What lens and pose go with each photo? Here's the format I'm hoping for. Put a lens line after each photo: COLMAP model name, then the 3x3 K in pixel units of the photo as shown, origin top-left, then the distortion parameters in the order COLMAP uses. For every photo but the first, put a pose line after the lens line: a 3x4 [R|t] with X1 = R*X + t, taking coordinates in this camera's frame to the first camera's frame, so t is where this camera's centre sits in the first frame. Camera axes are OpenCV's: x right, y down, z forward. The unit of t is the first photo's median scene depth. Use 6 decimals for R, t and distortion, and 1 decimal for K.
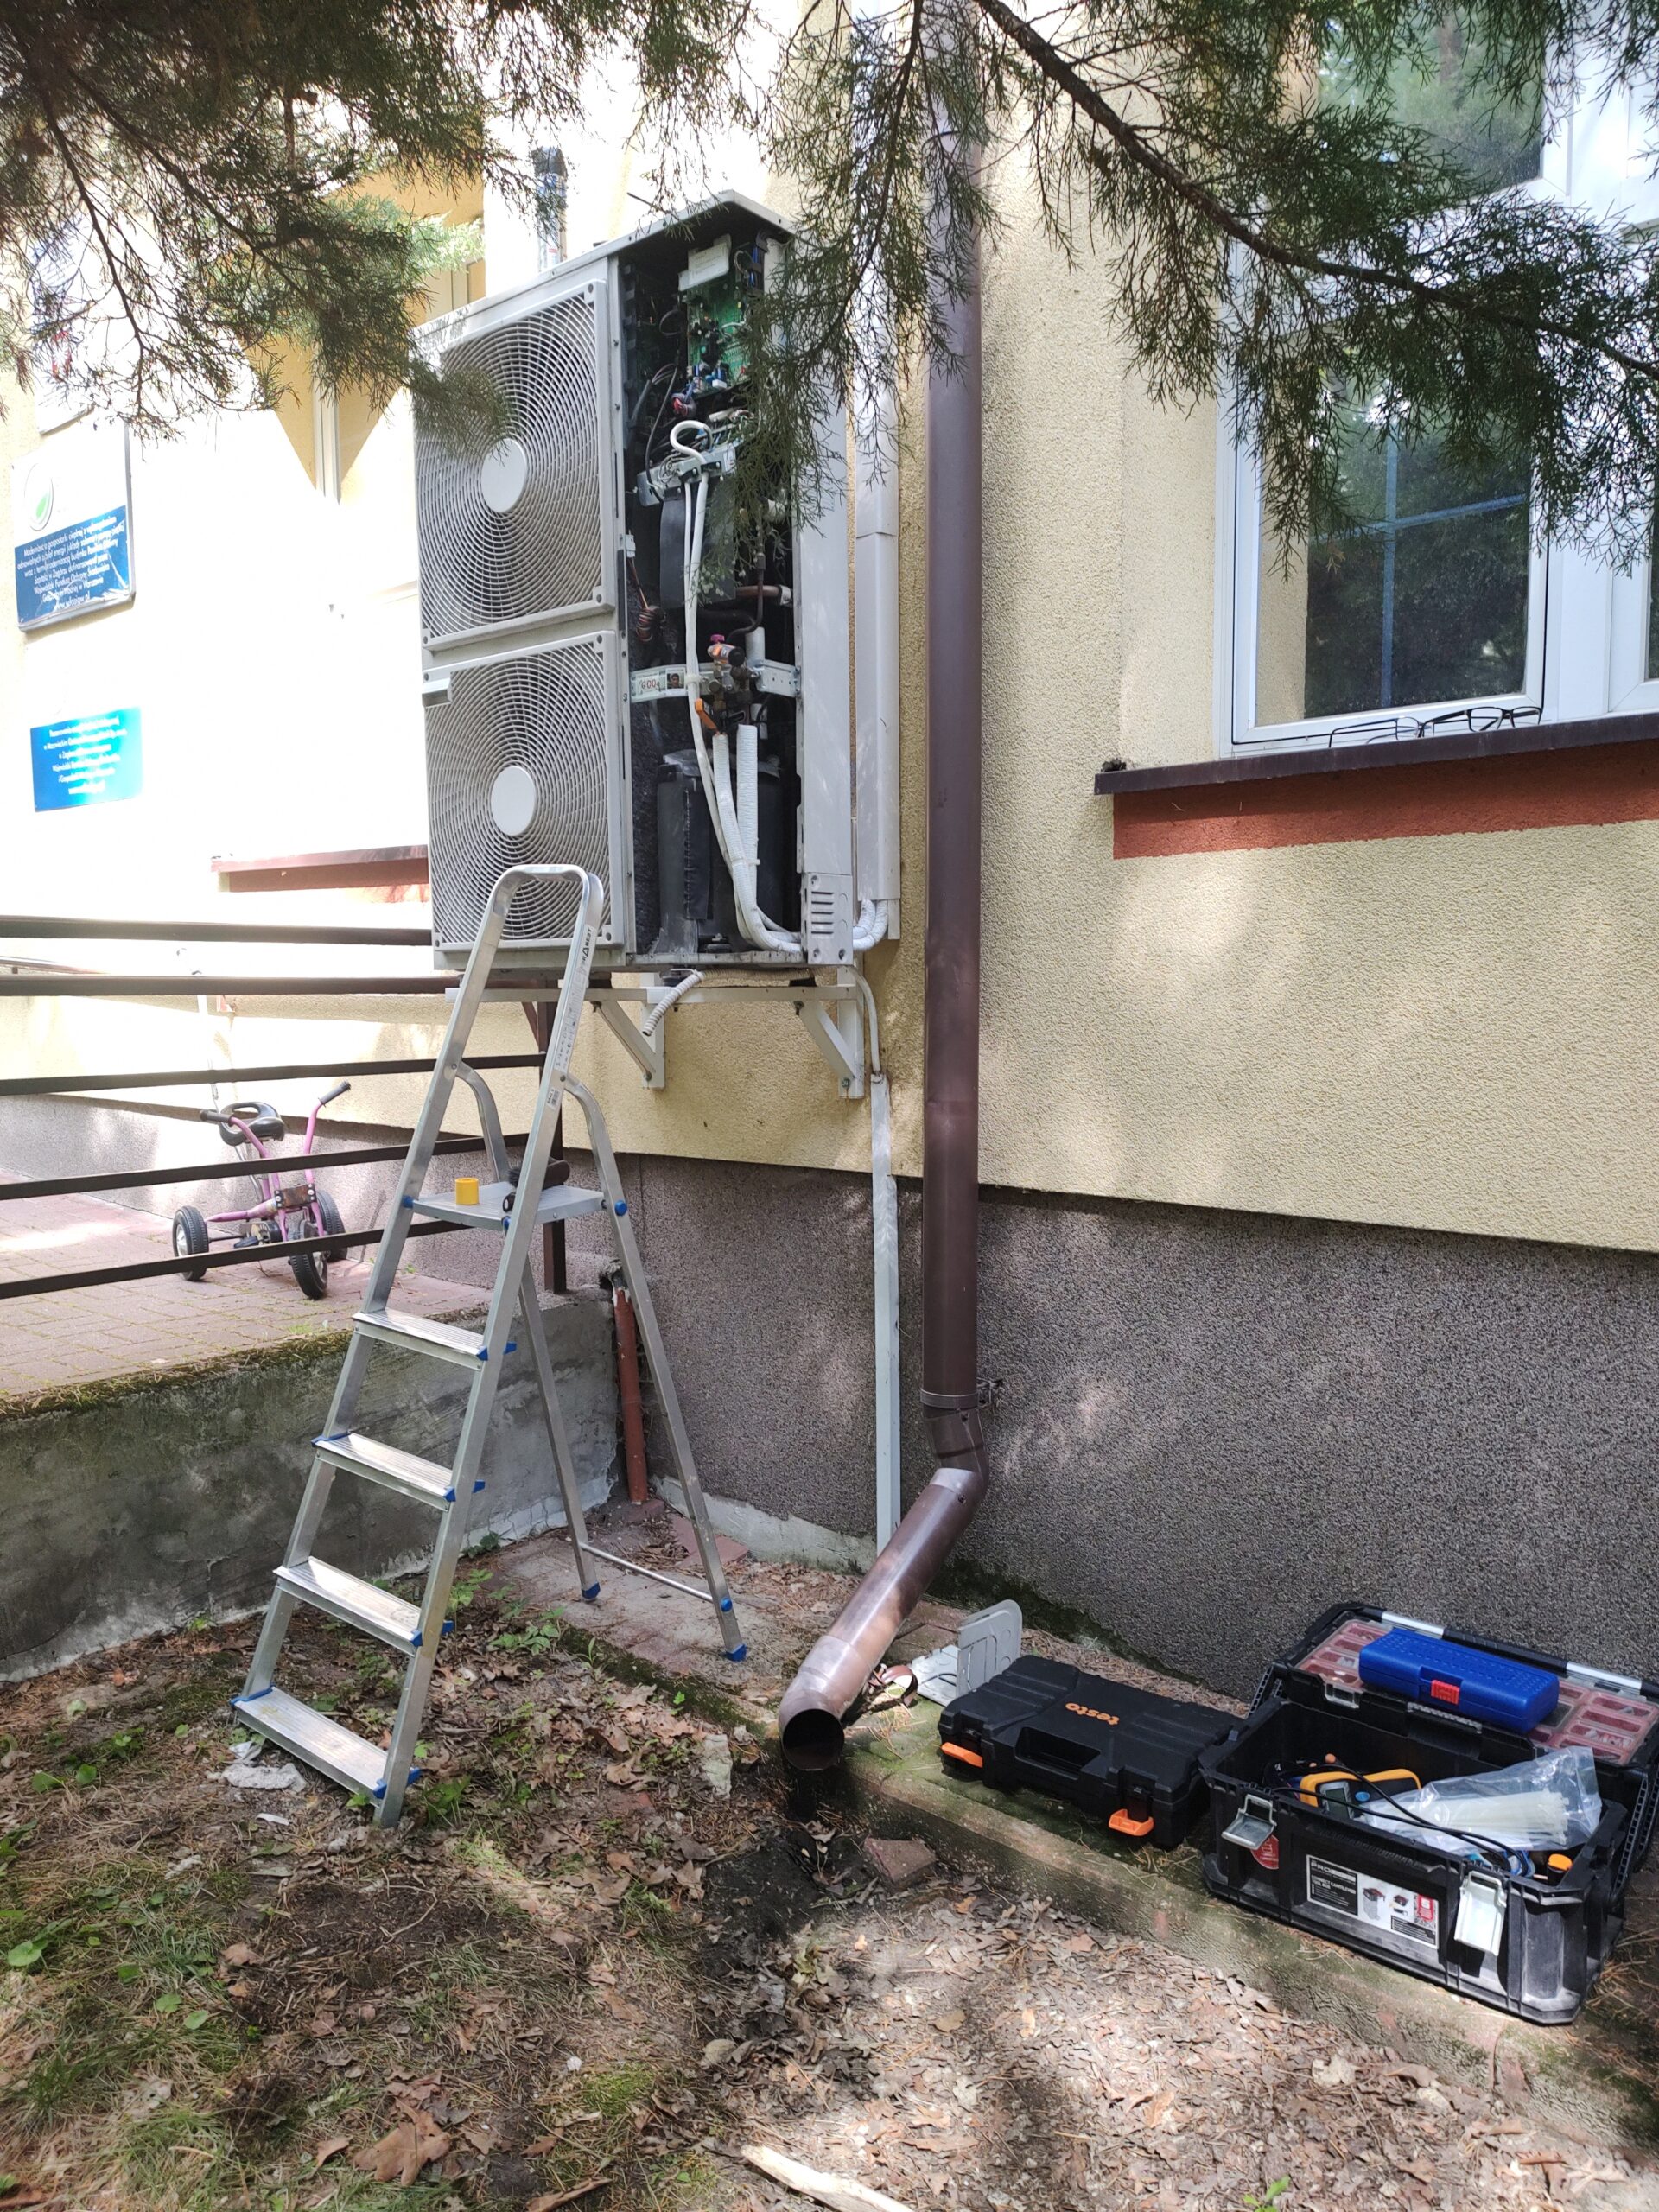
lens RADIAL K [[1574.3, 0, 829.5], [0, 1574.3, 1106.0], [0, 0, 1]] dist [0.061161, -0.056950]
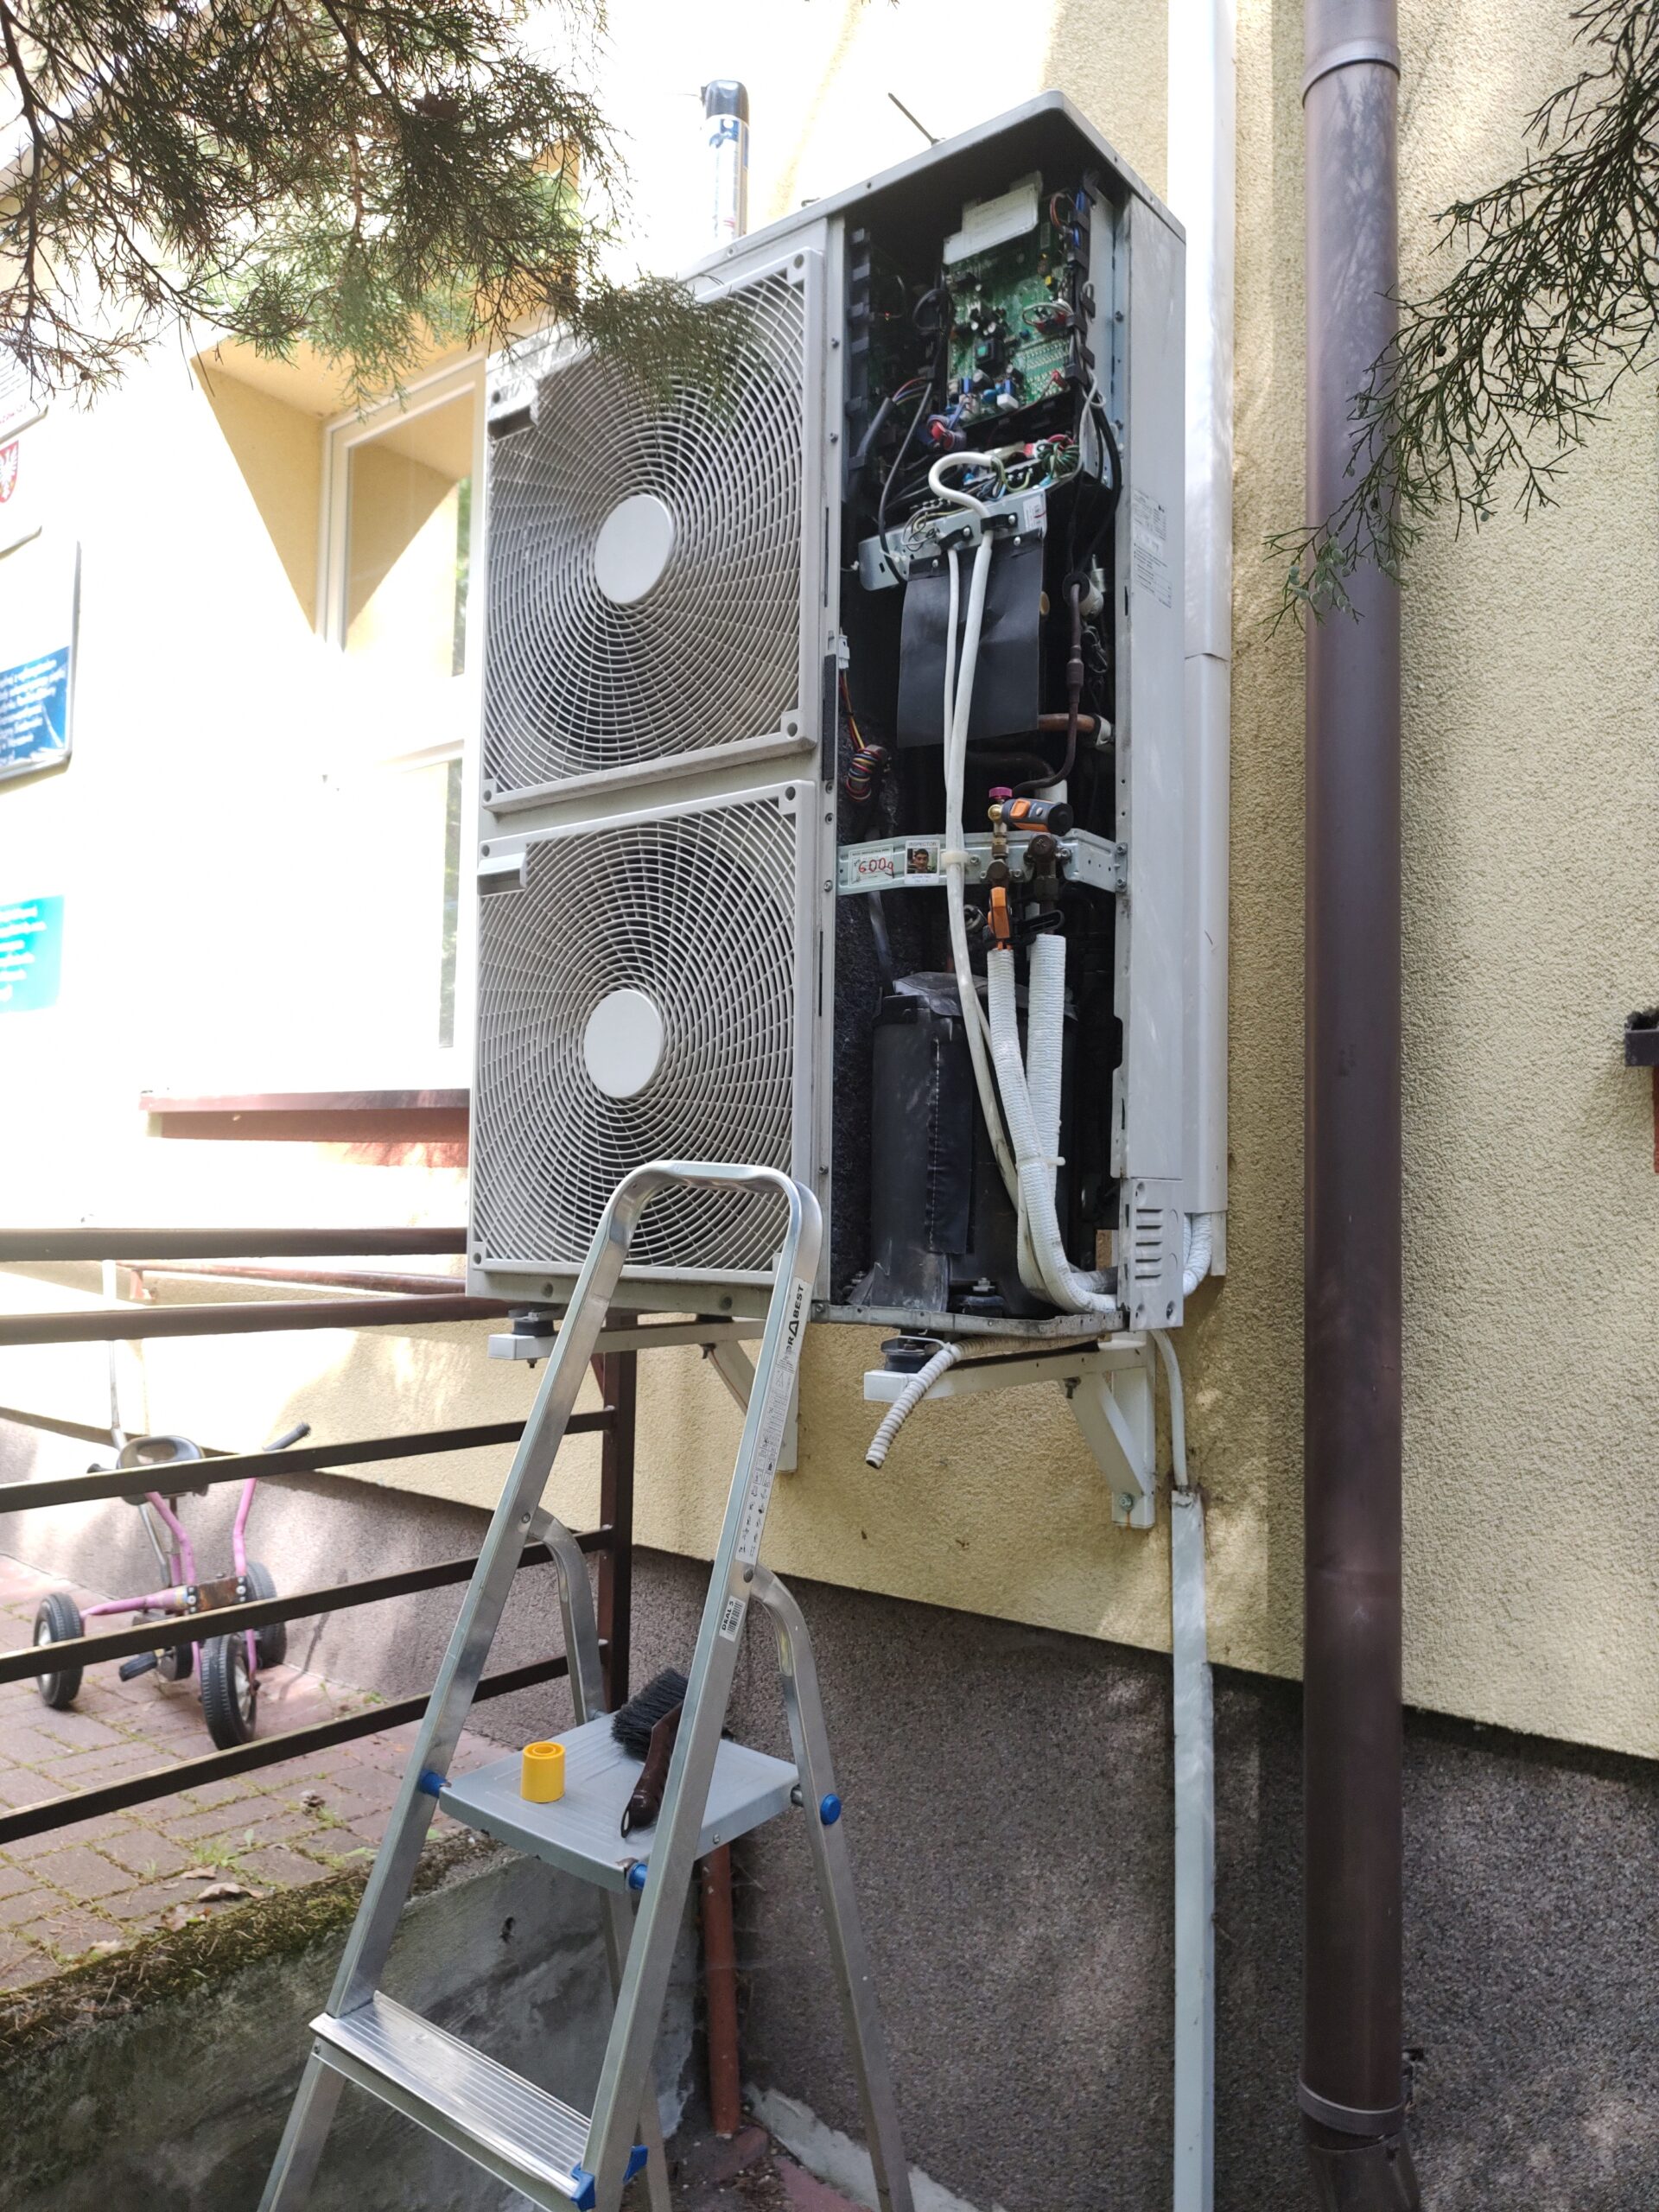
lens RADIAL K [[1574.3, 0, 829.5], [0, 1574.3, 1106.0], [0, 0, 1]] dist [0.061161, -0.056950]
pose [[0.999085, 0.027786, 0.032522, -0.146654], [-0.023120, 0.990445, -0.135953, -0.091075], [-0.035989, 0.135077, 0.990181, 0.408240]]
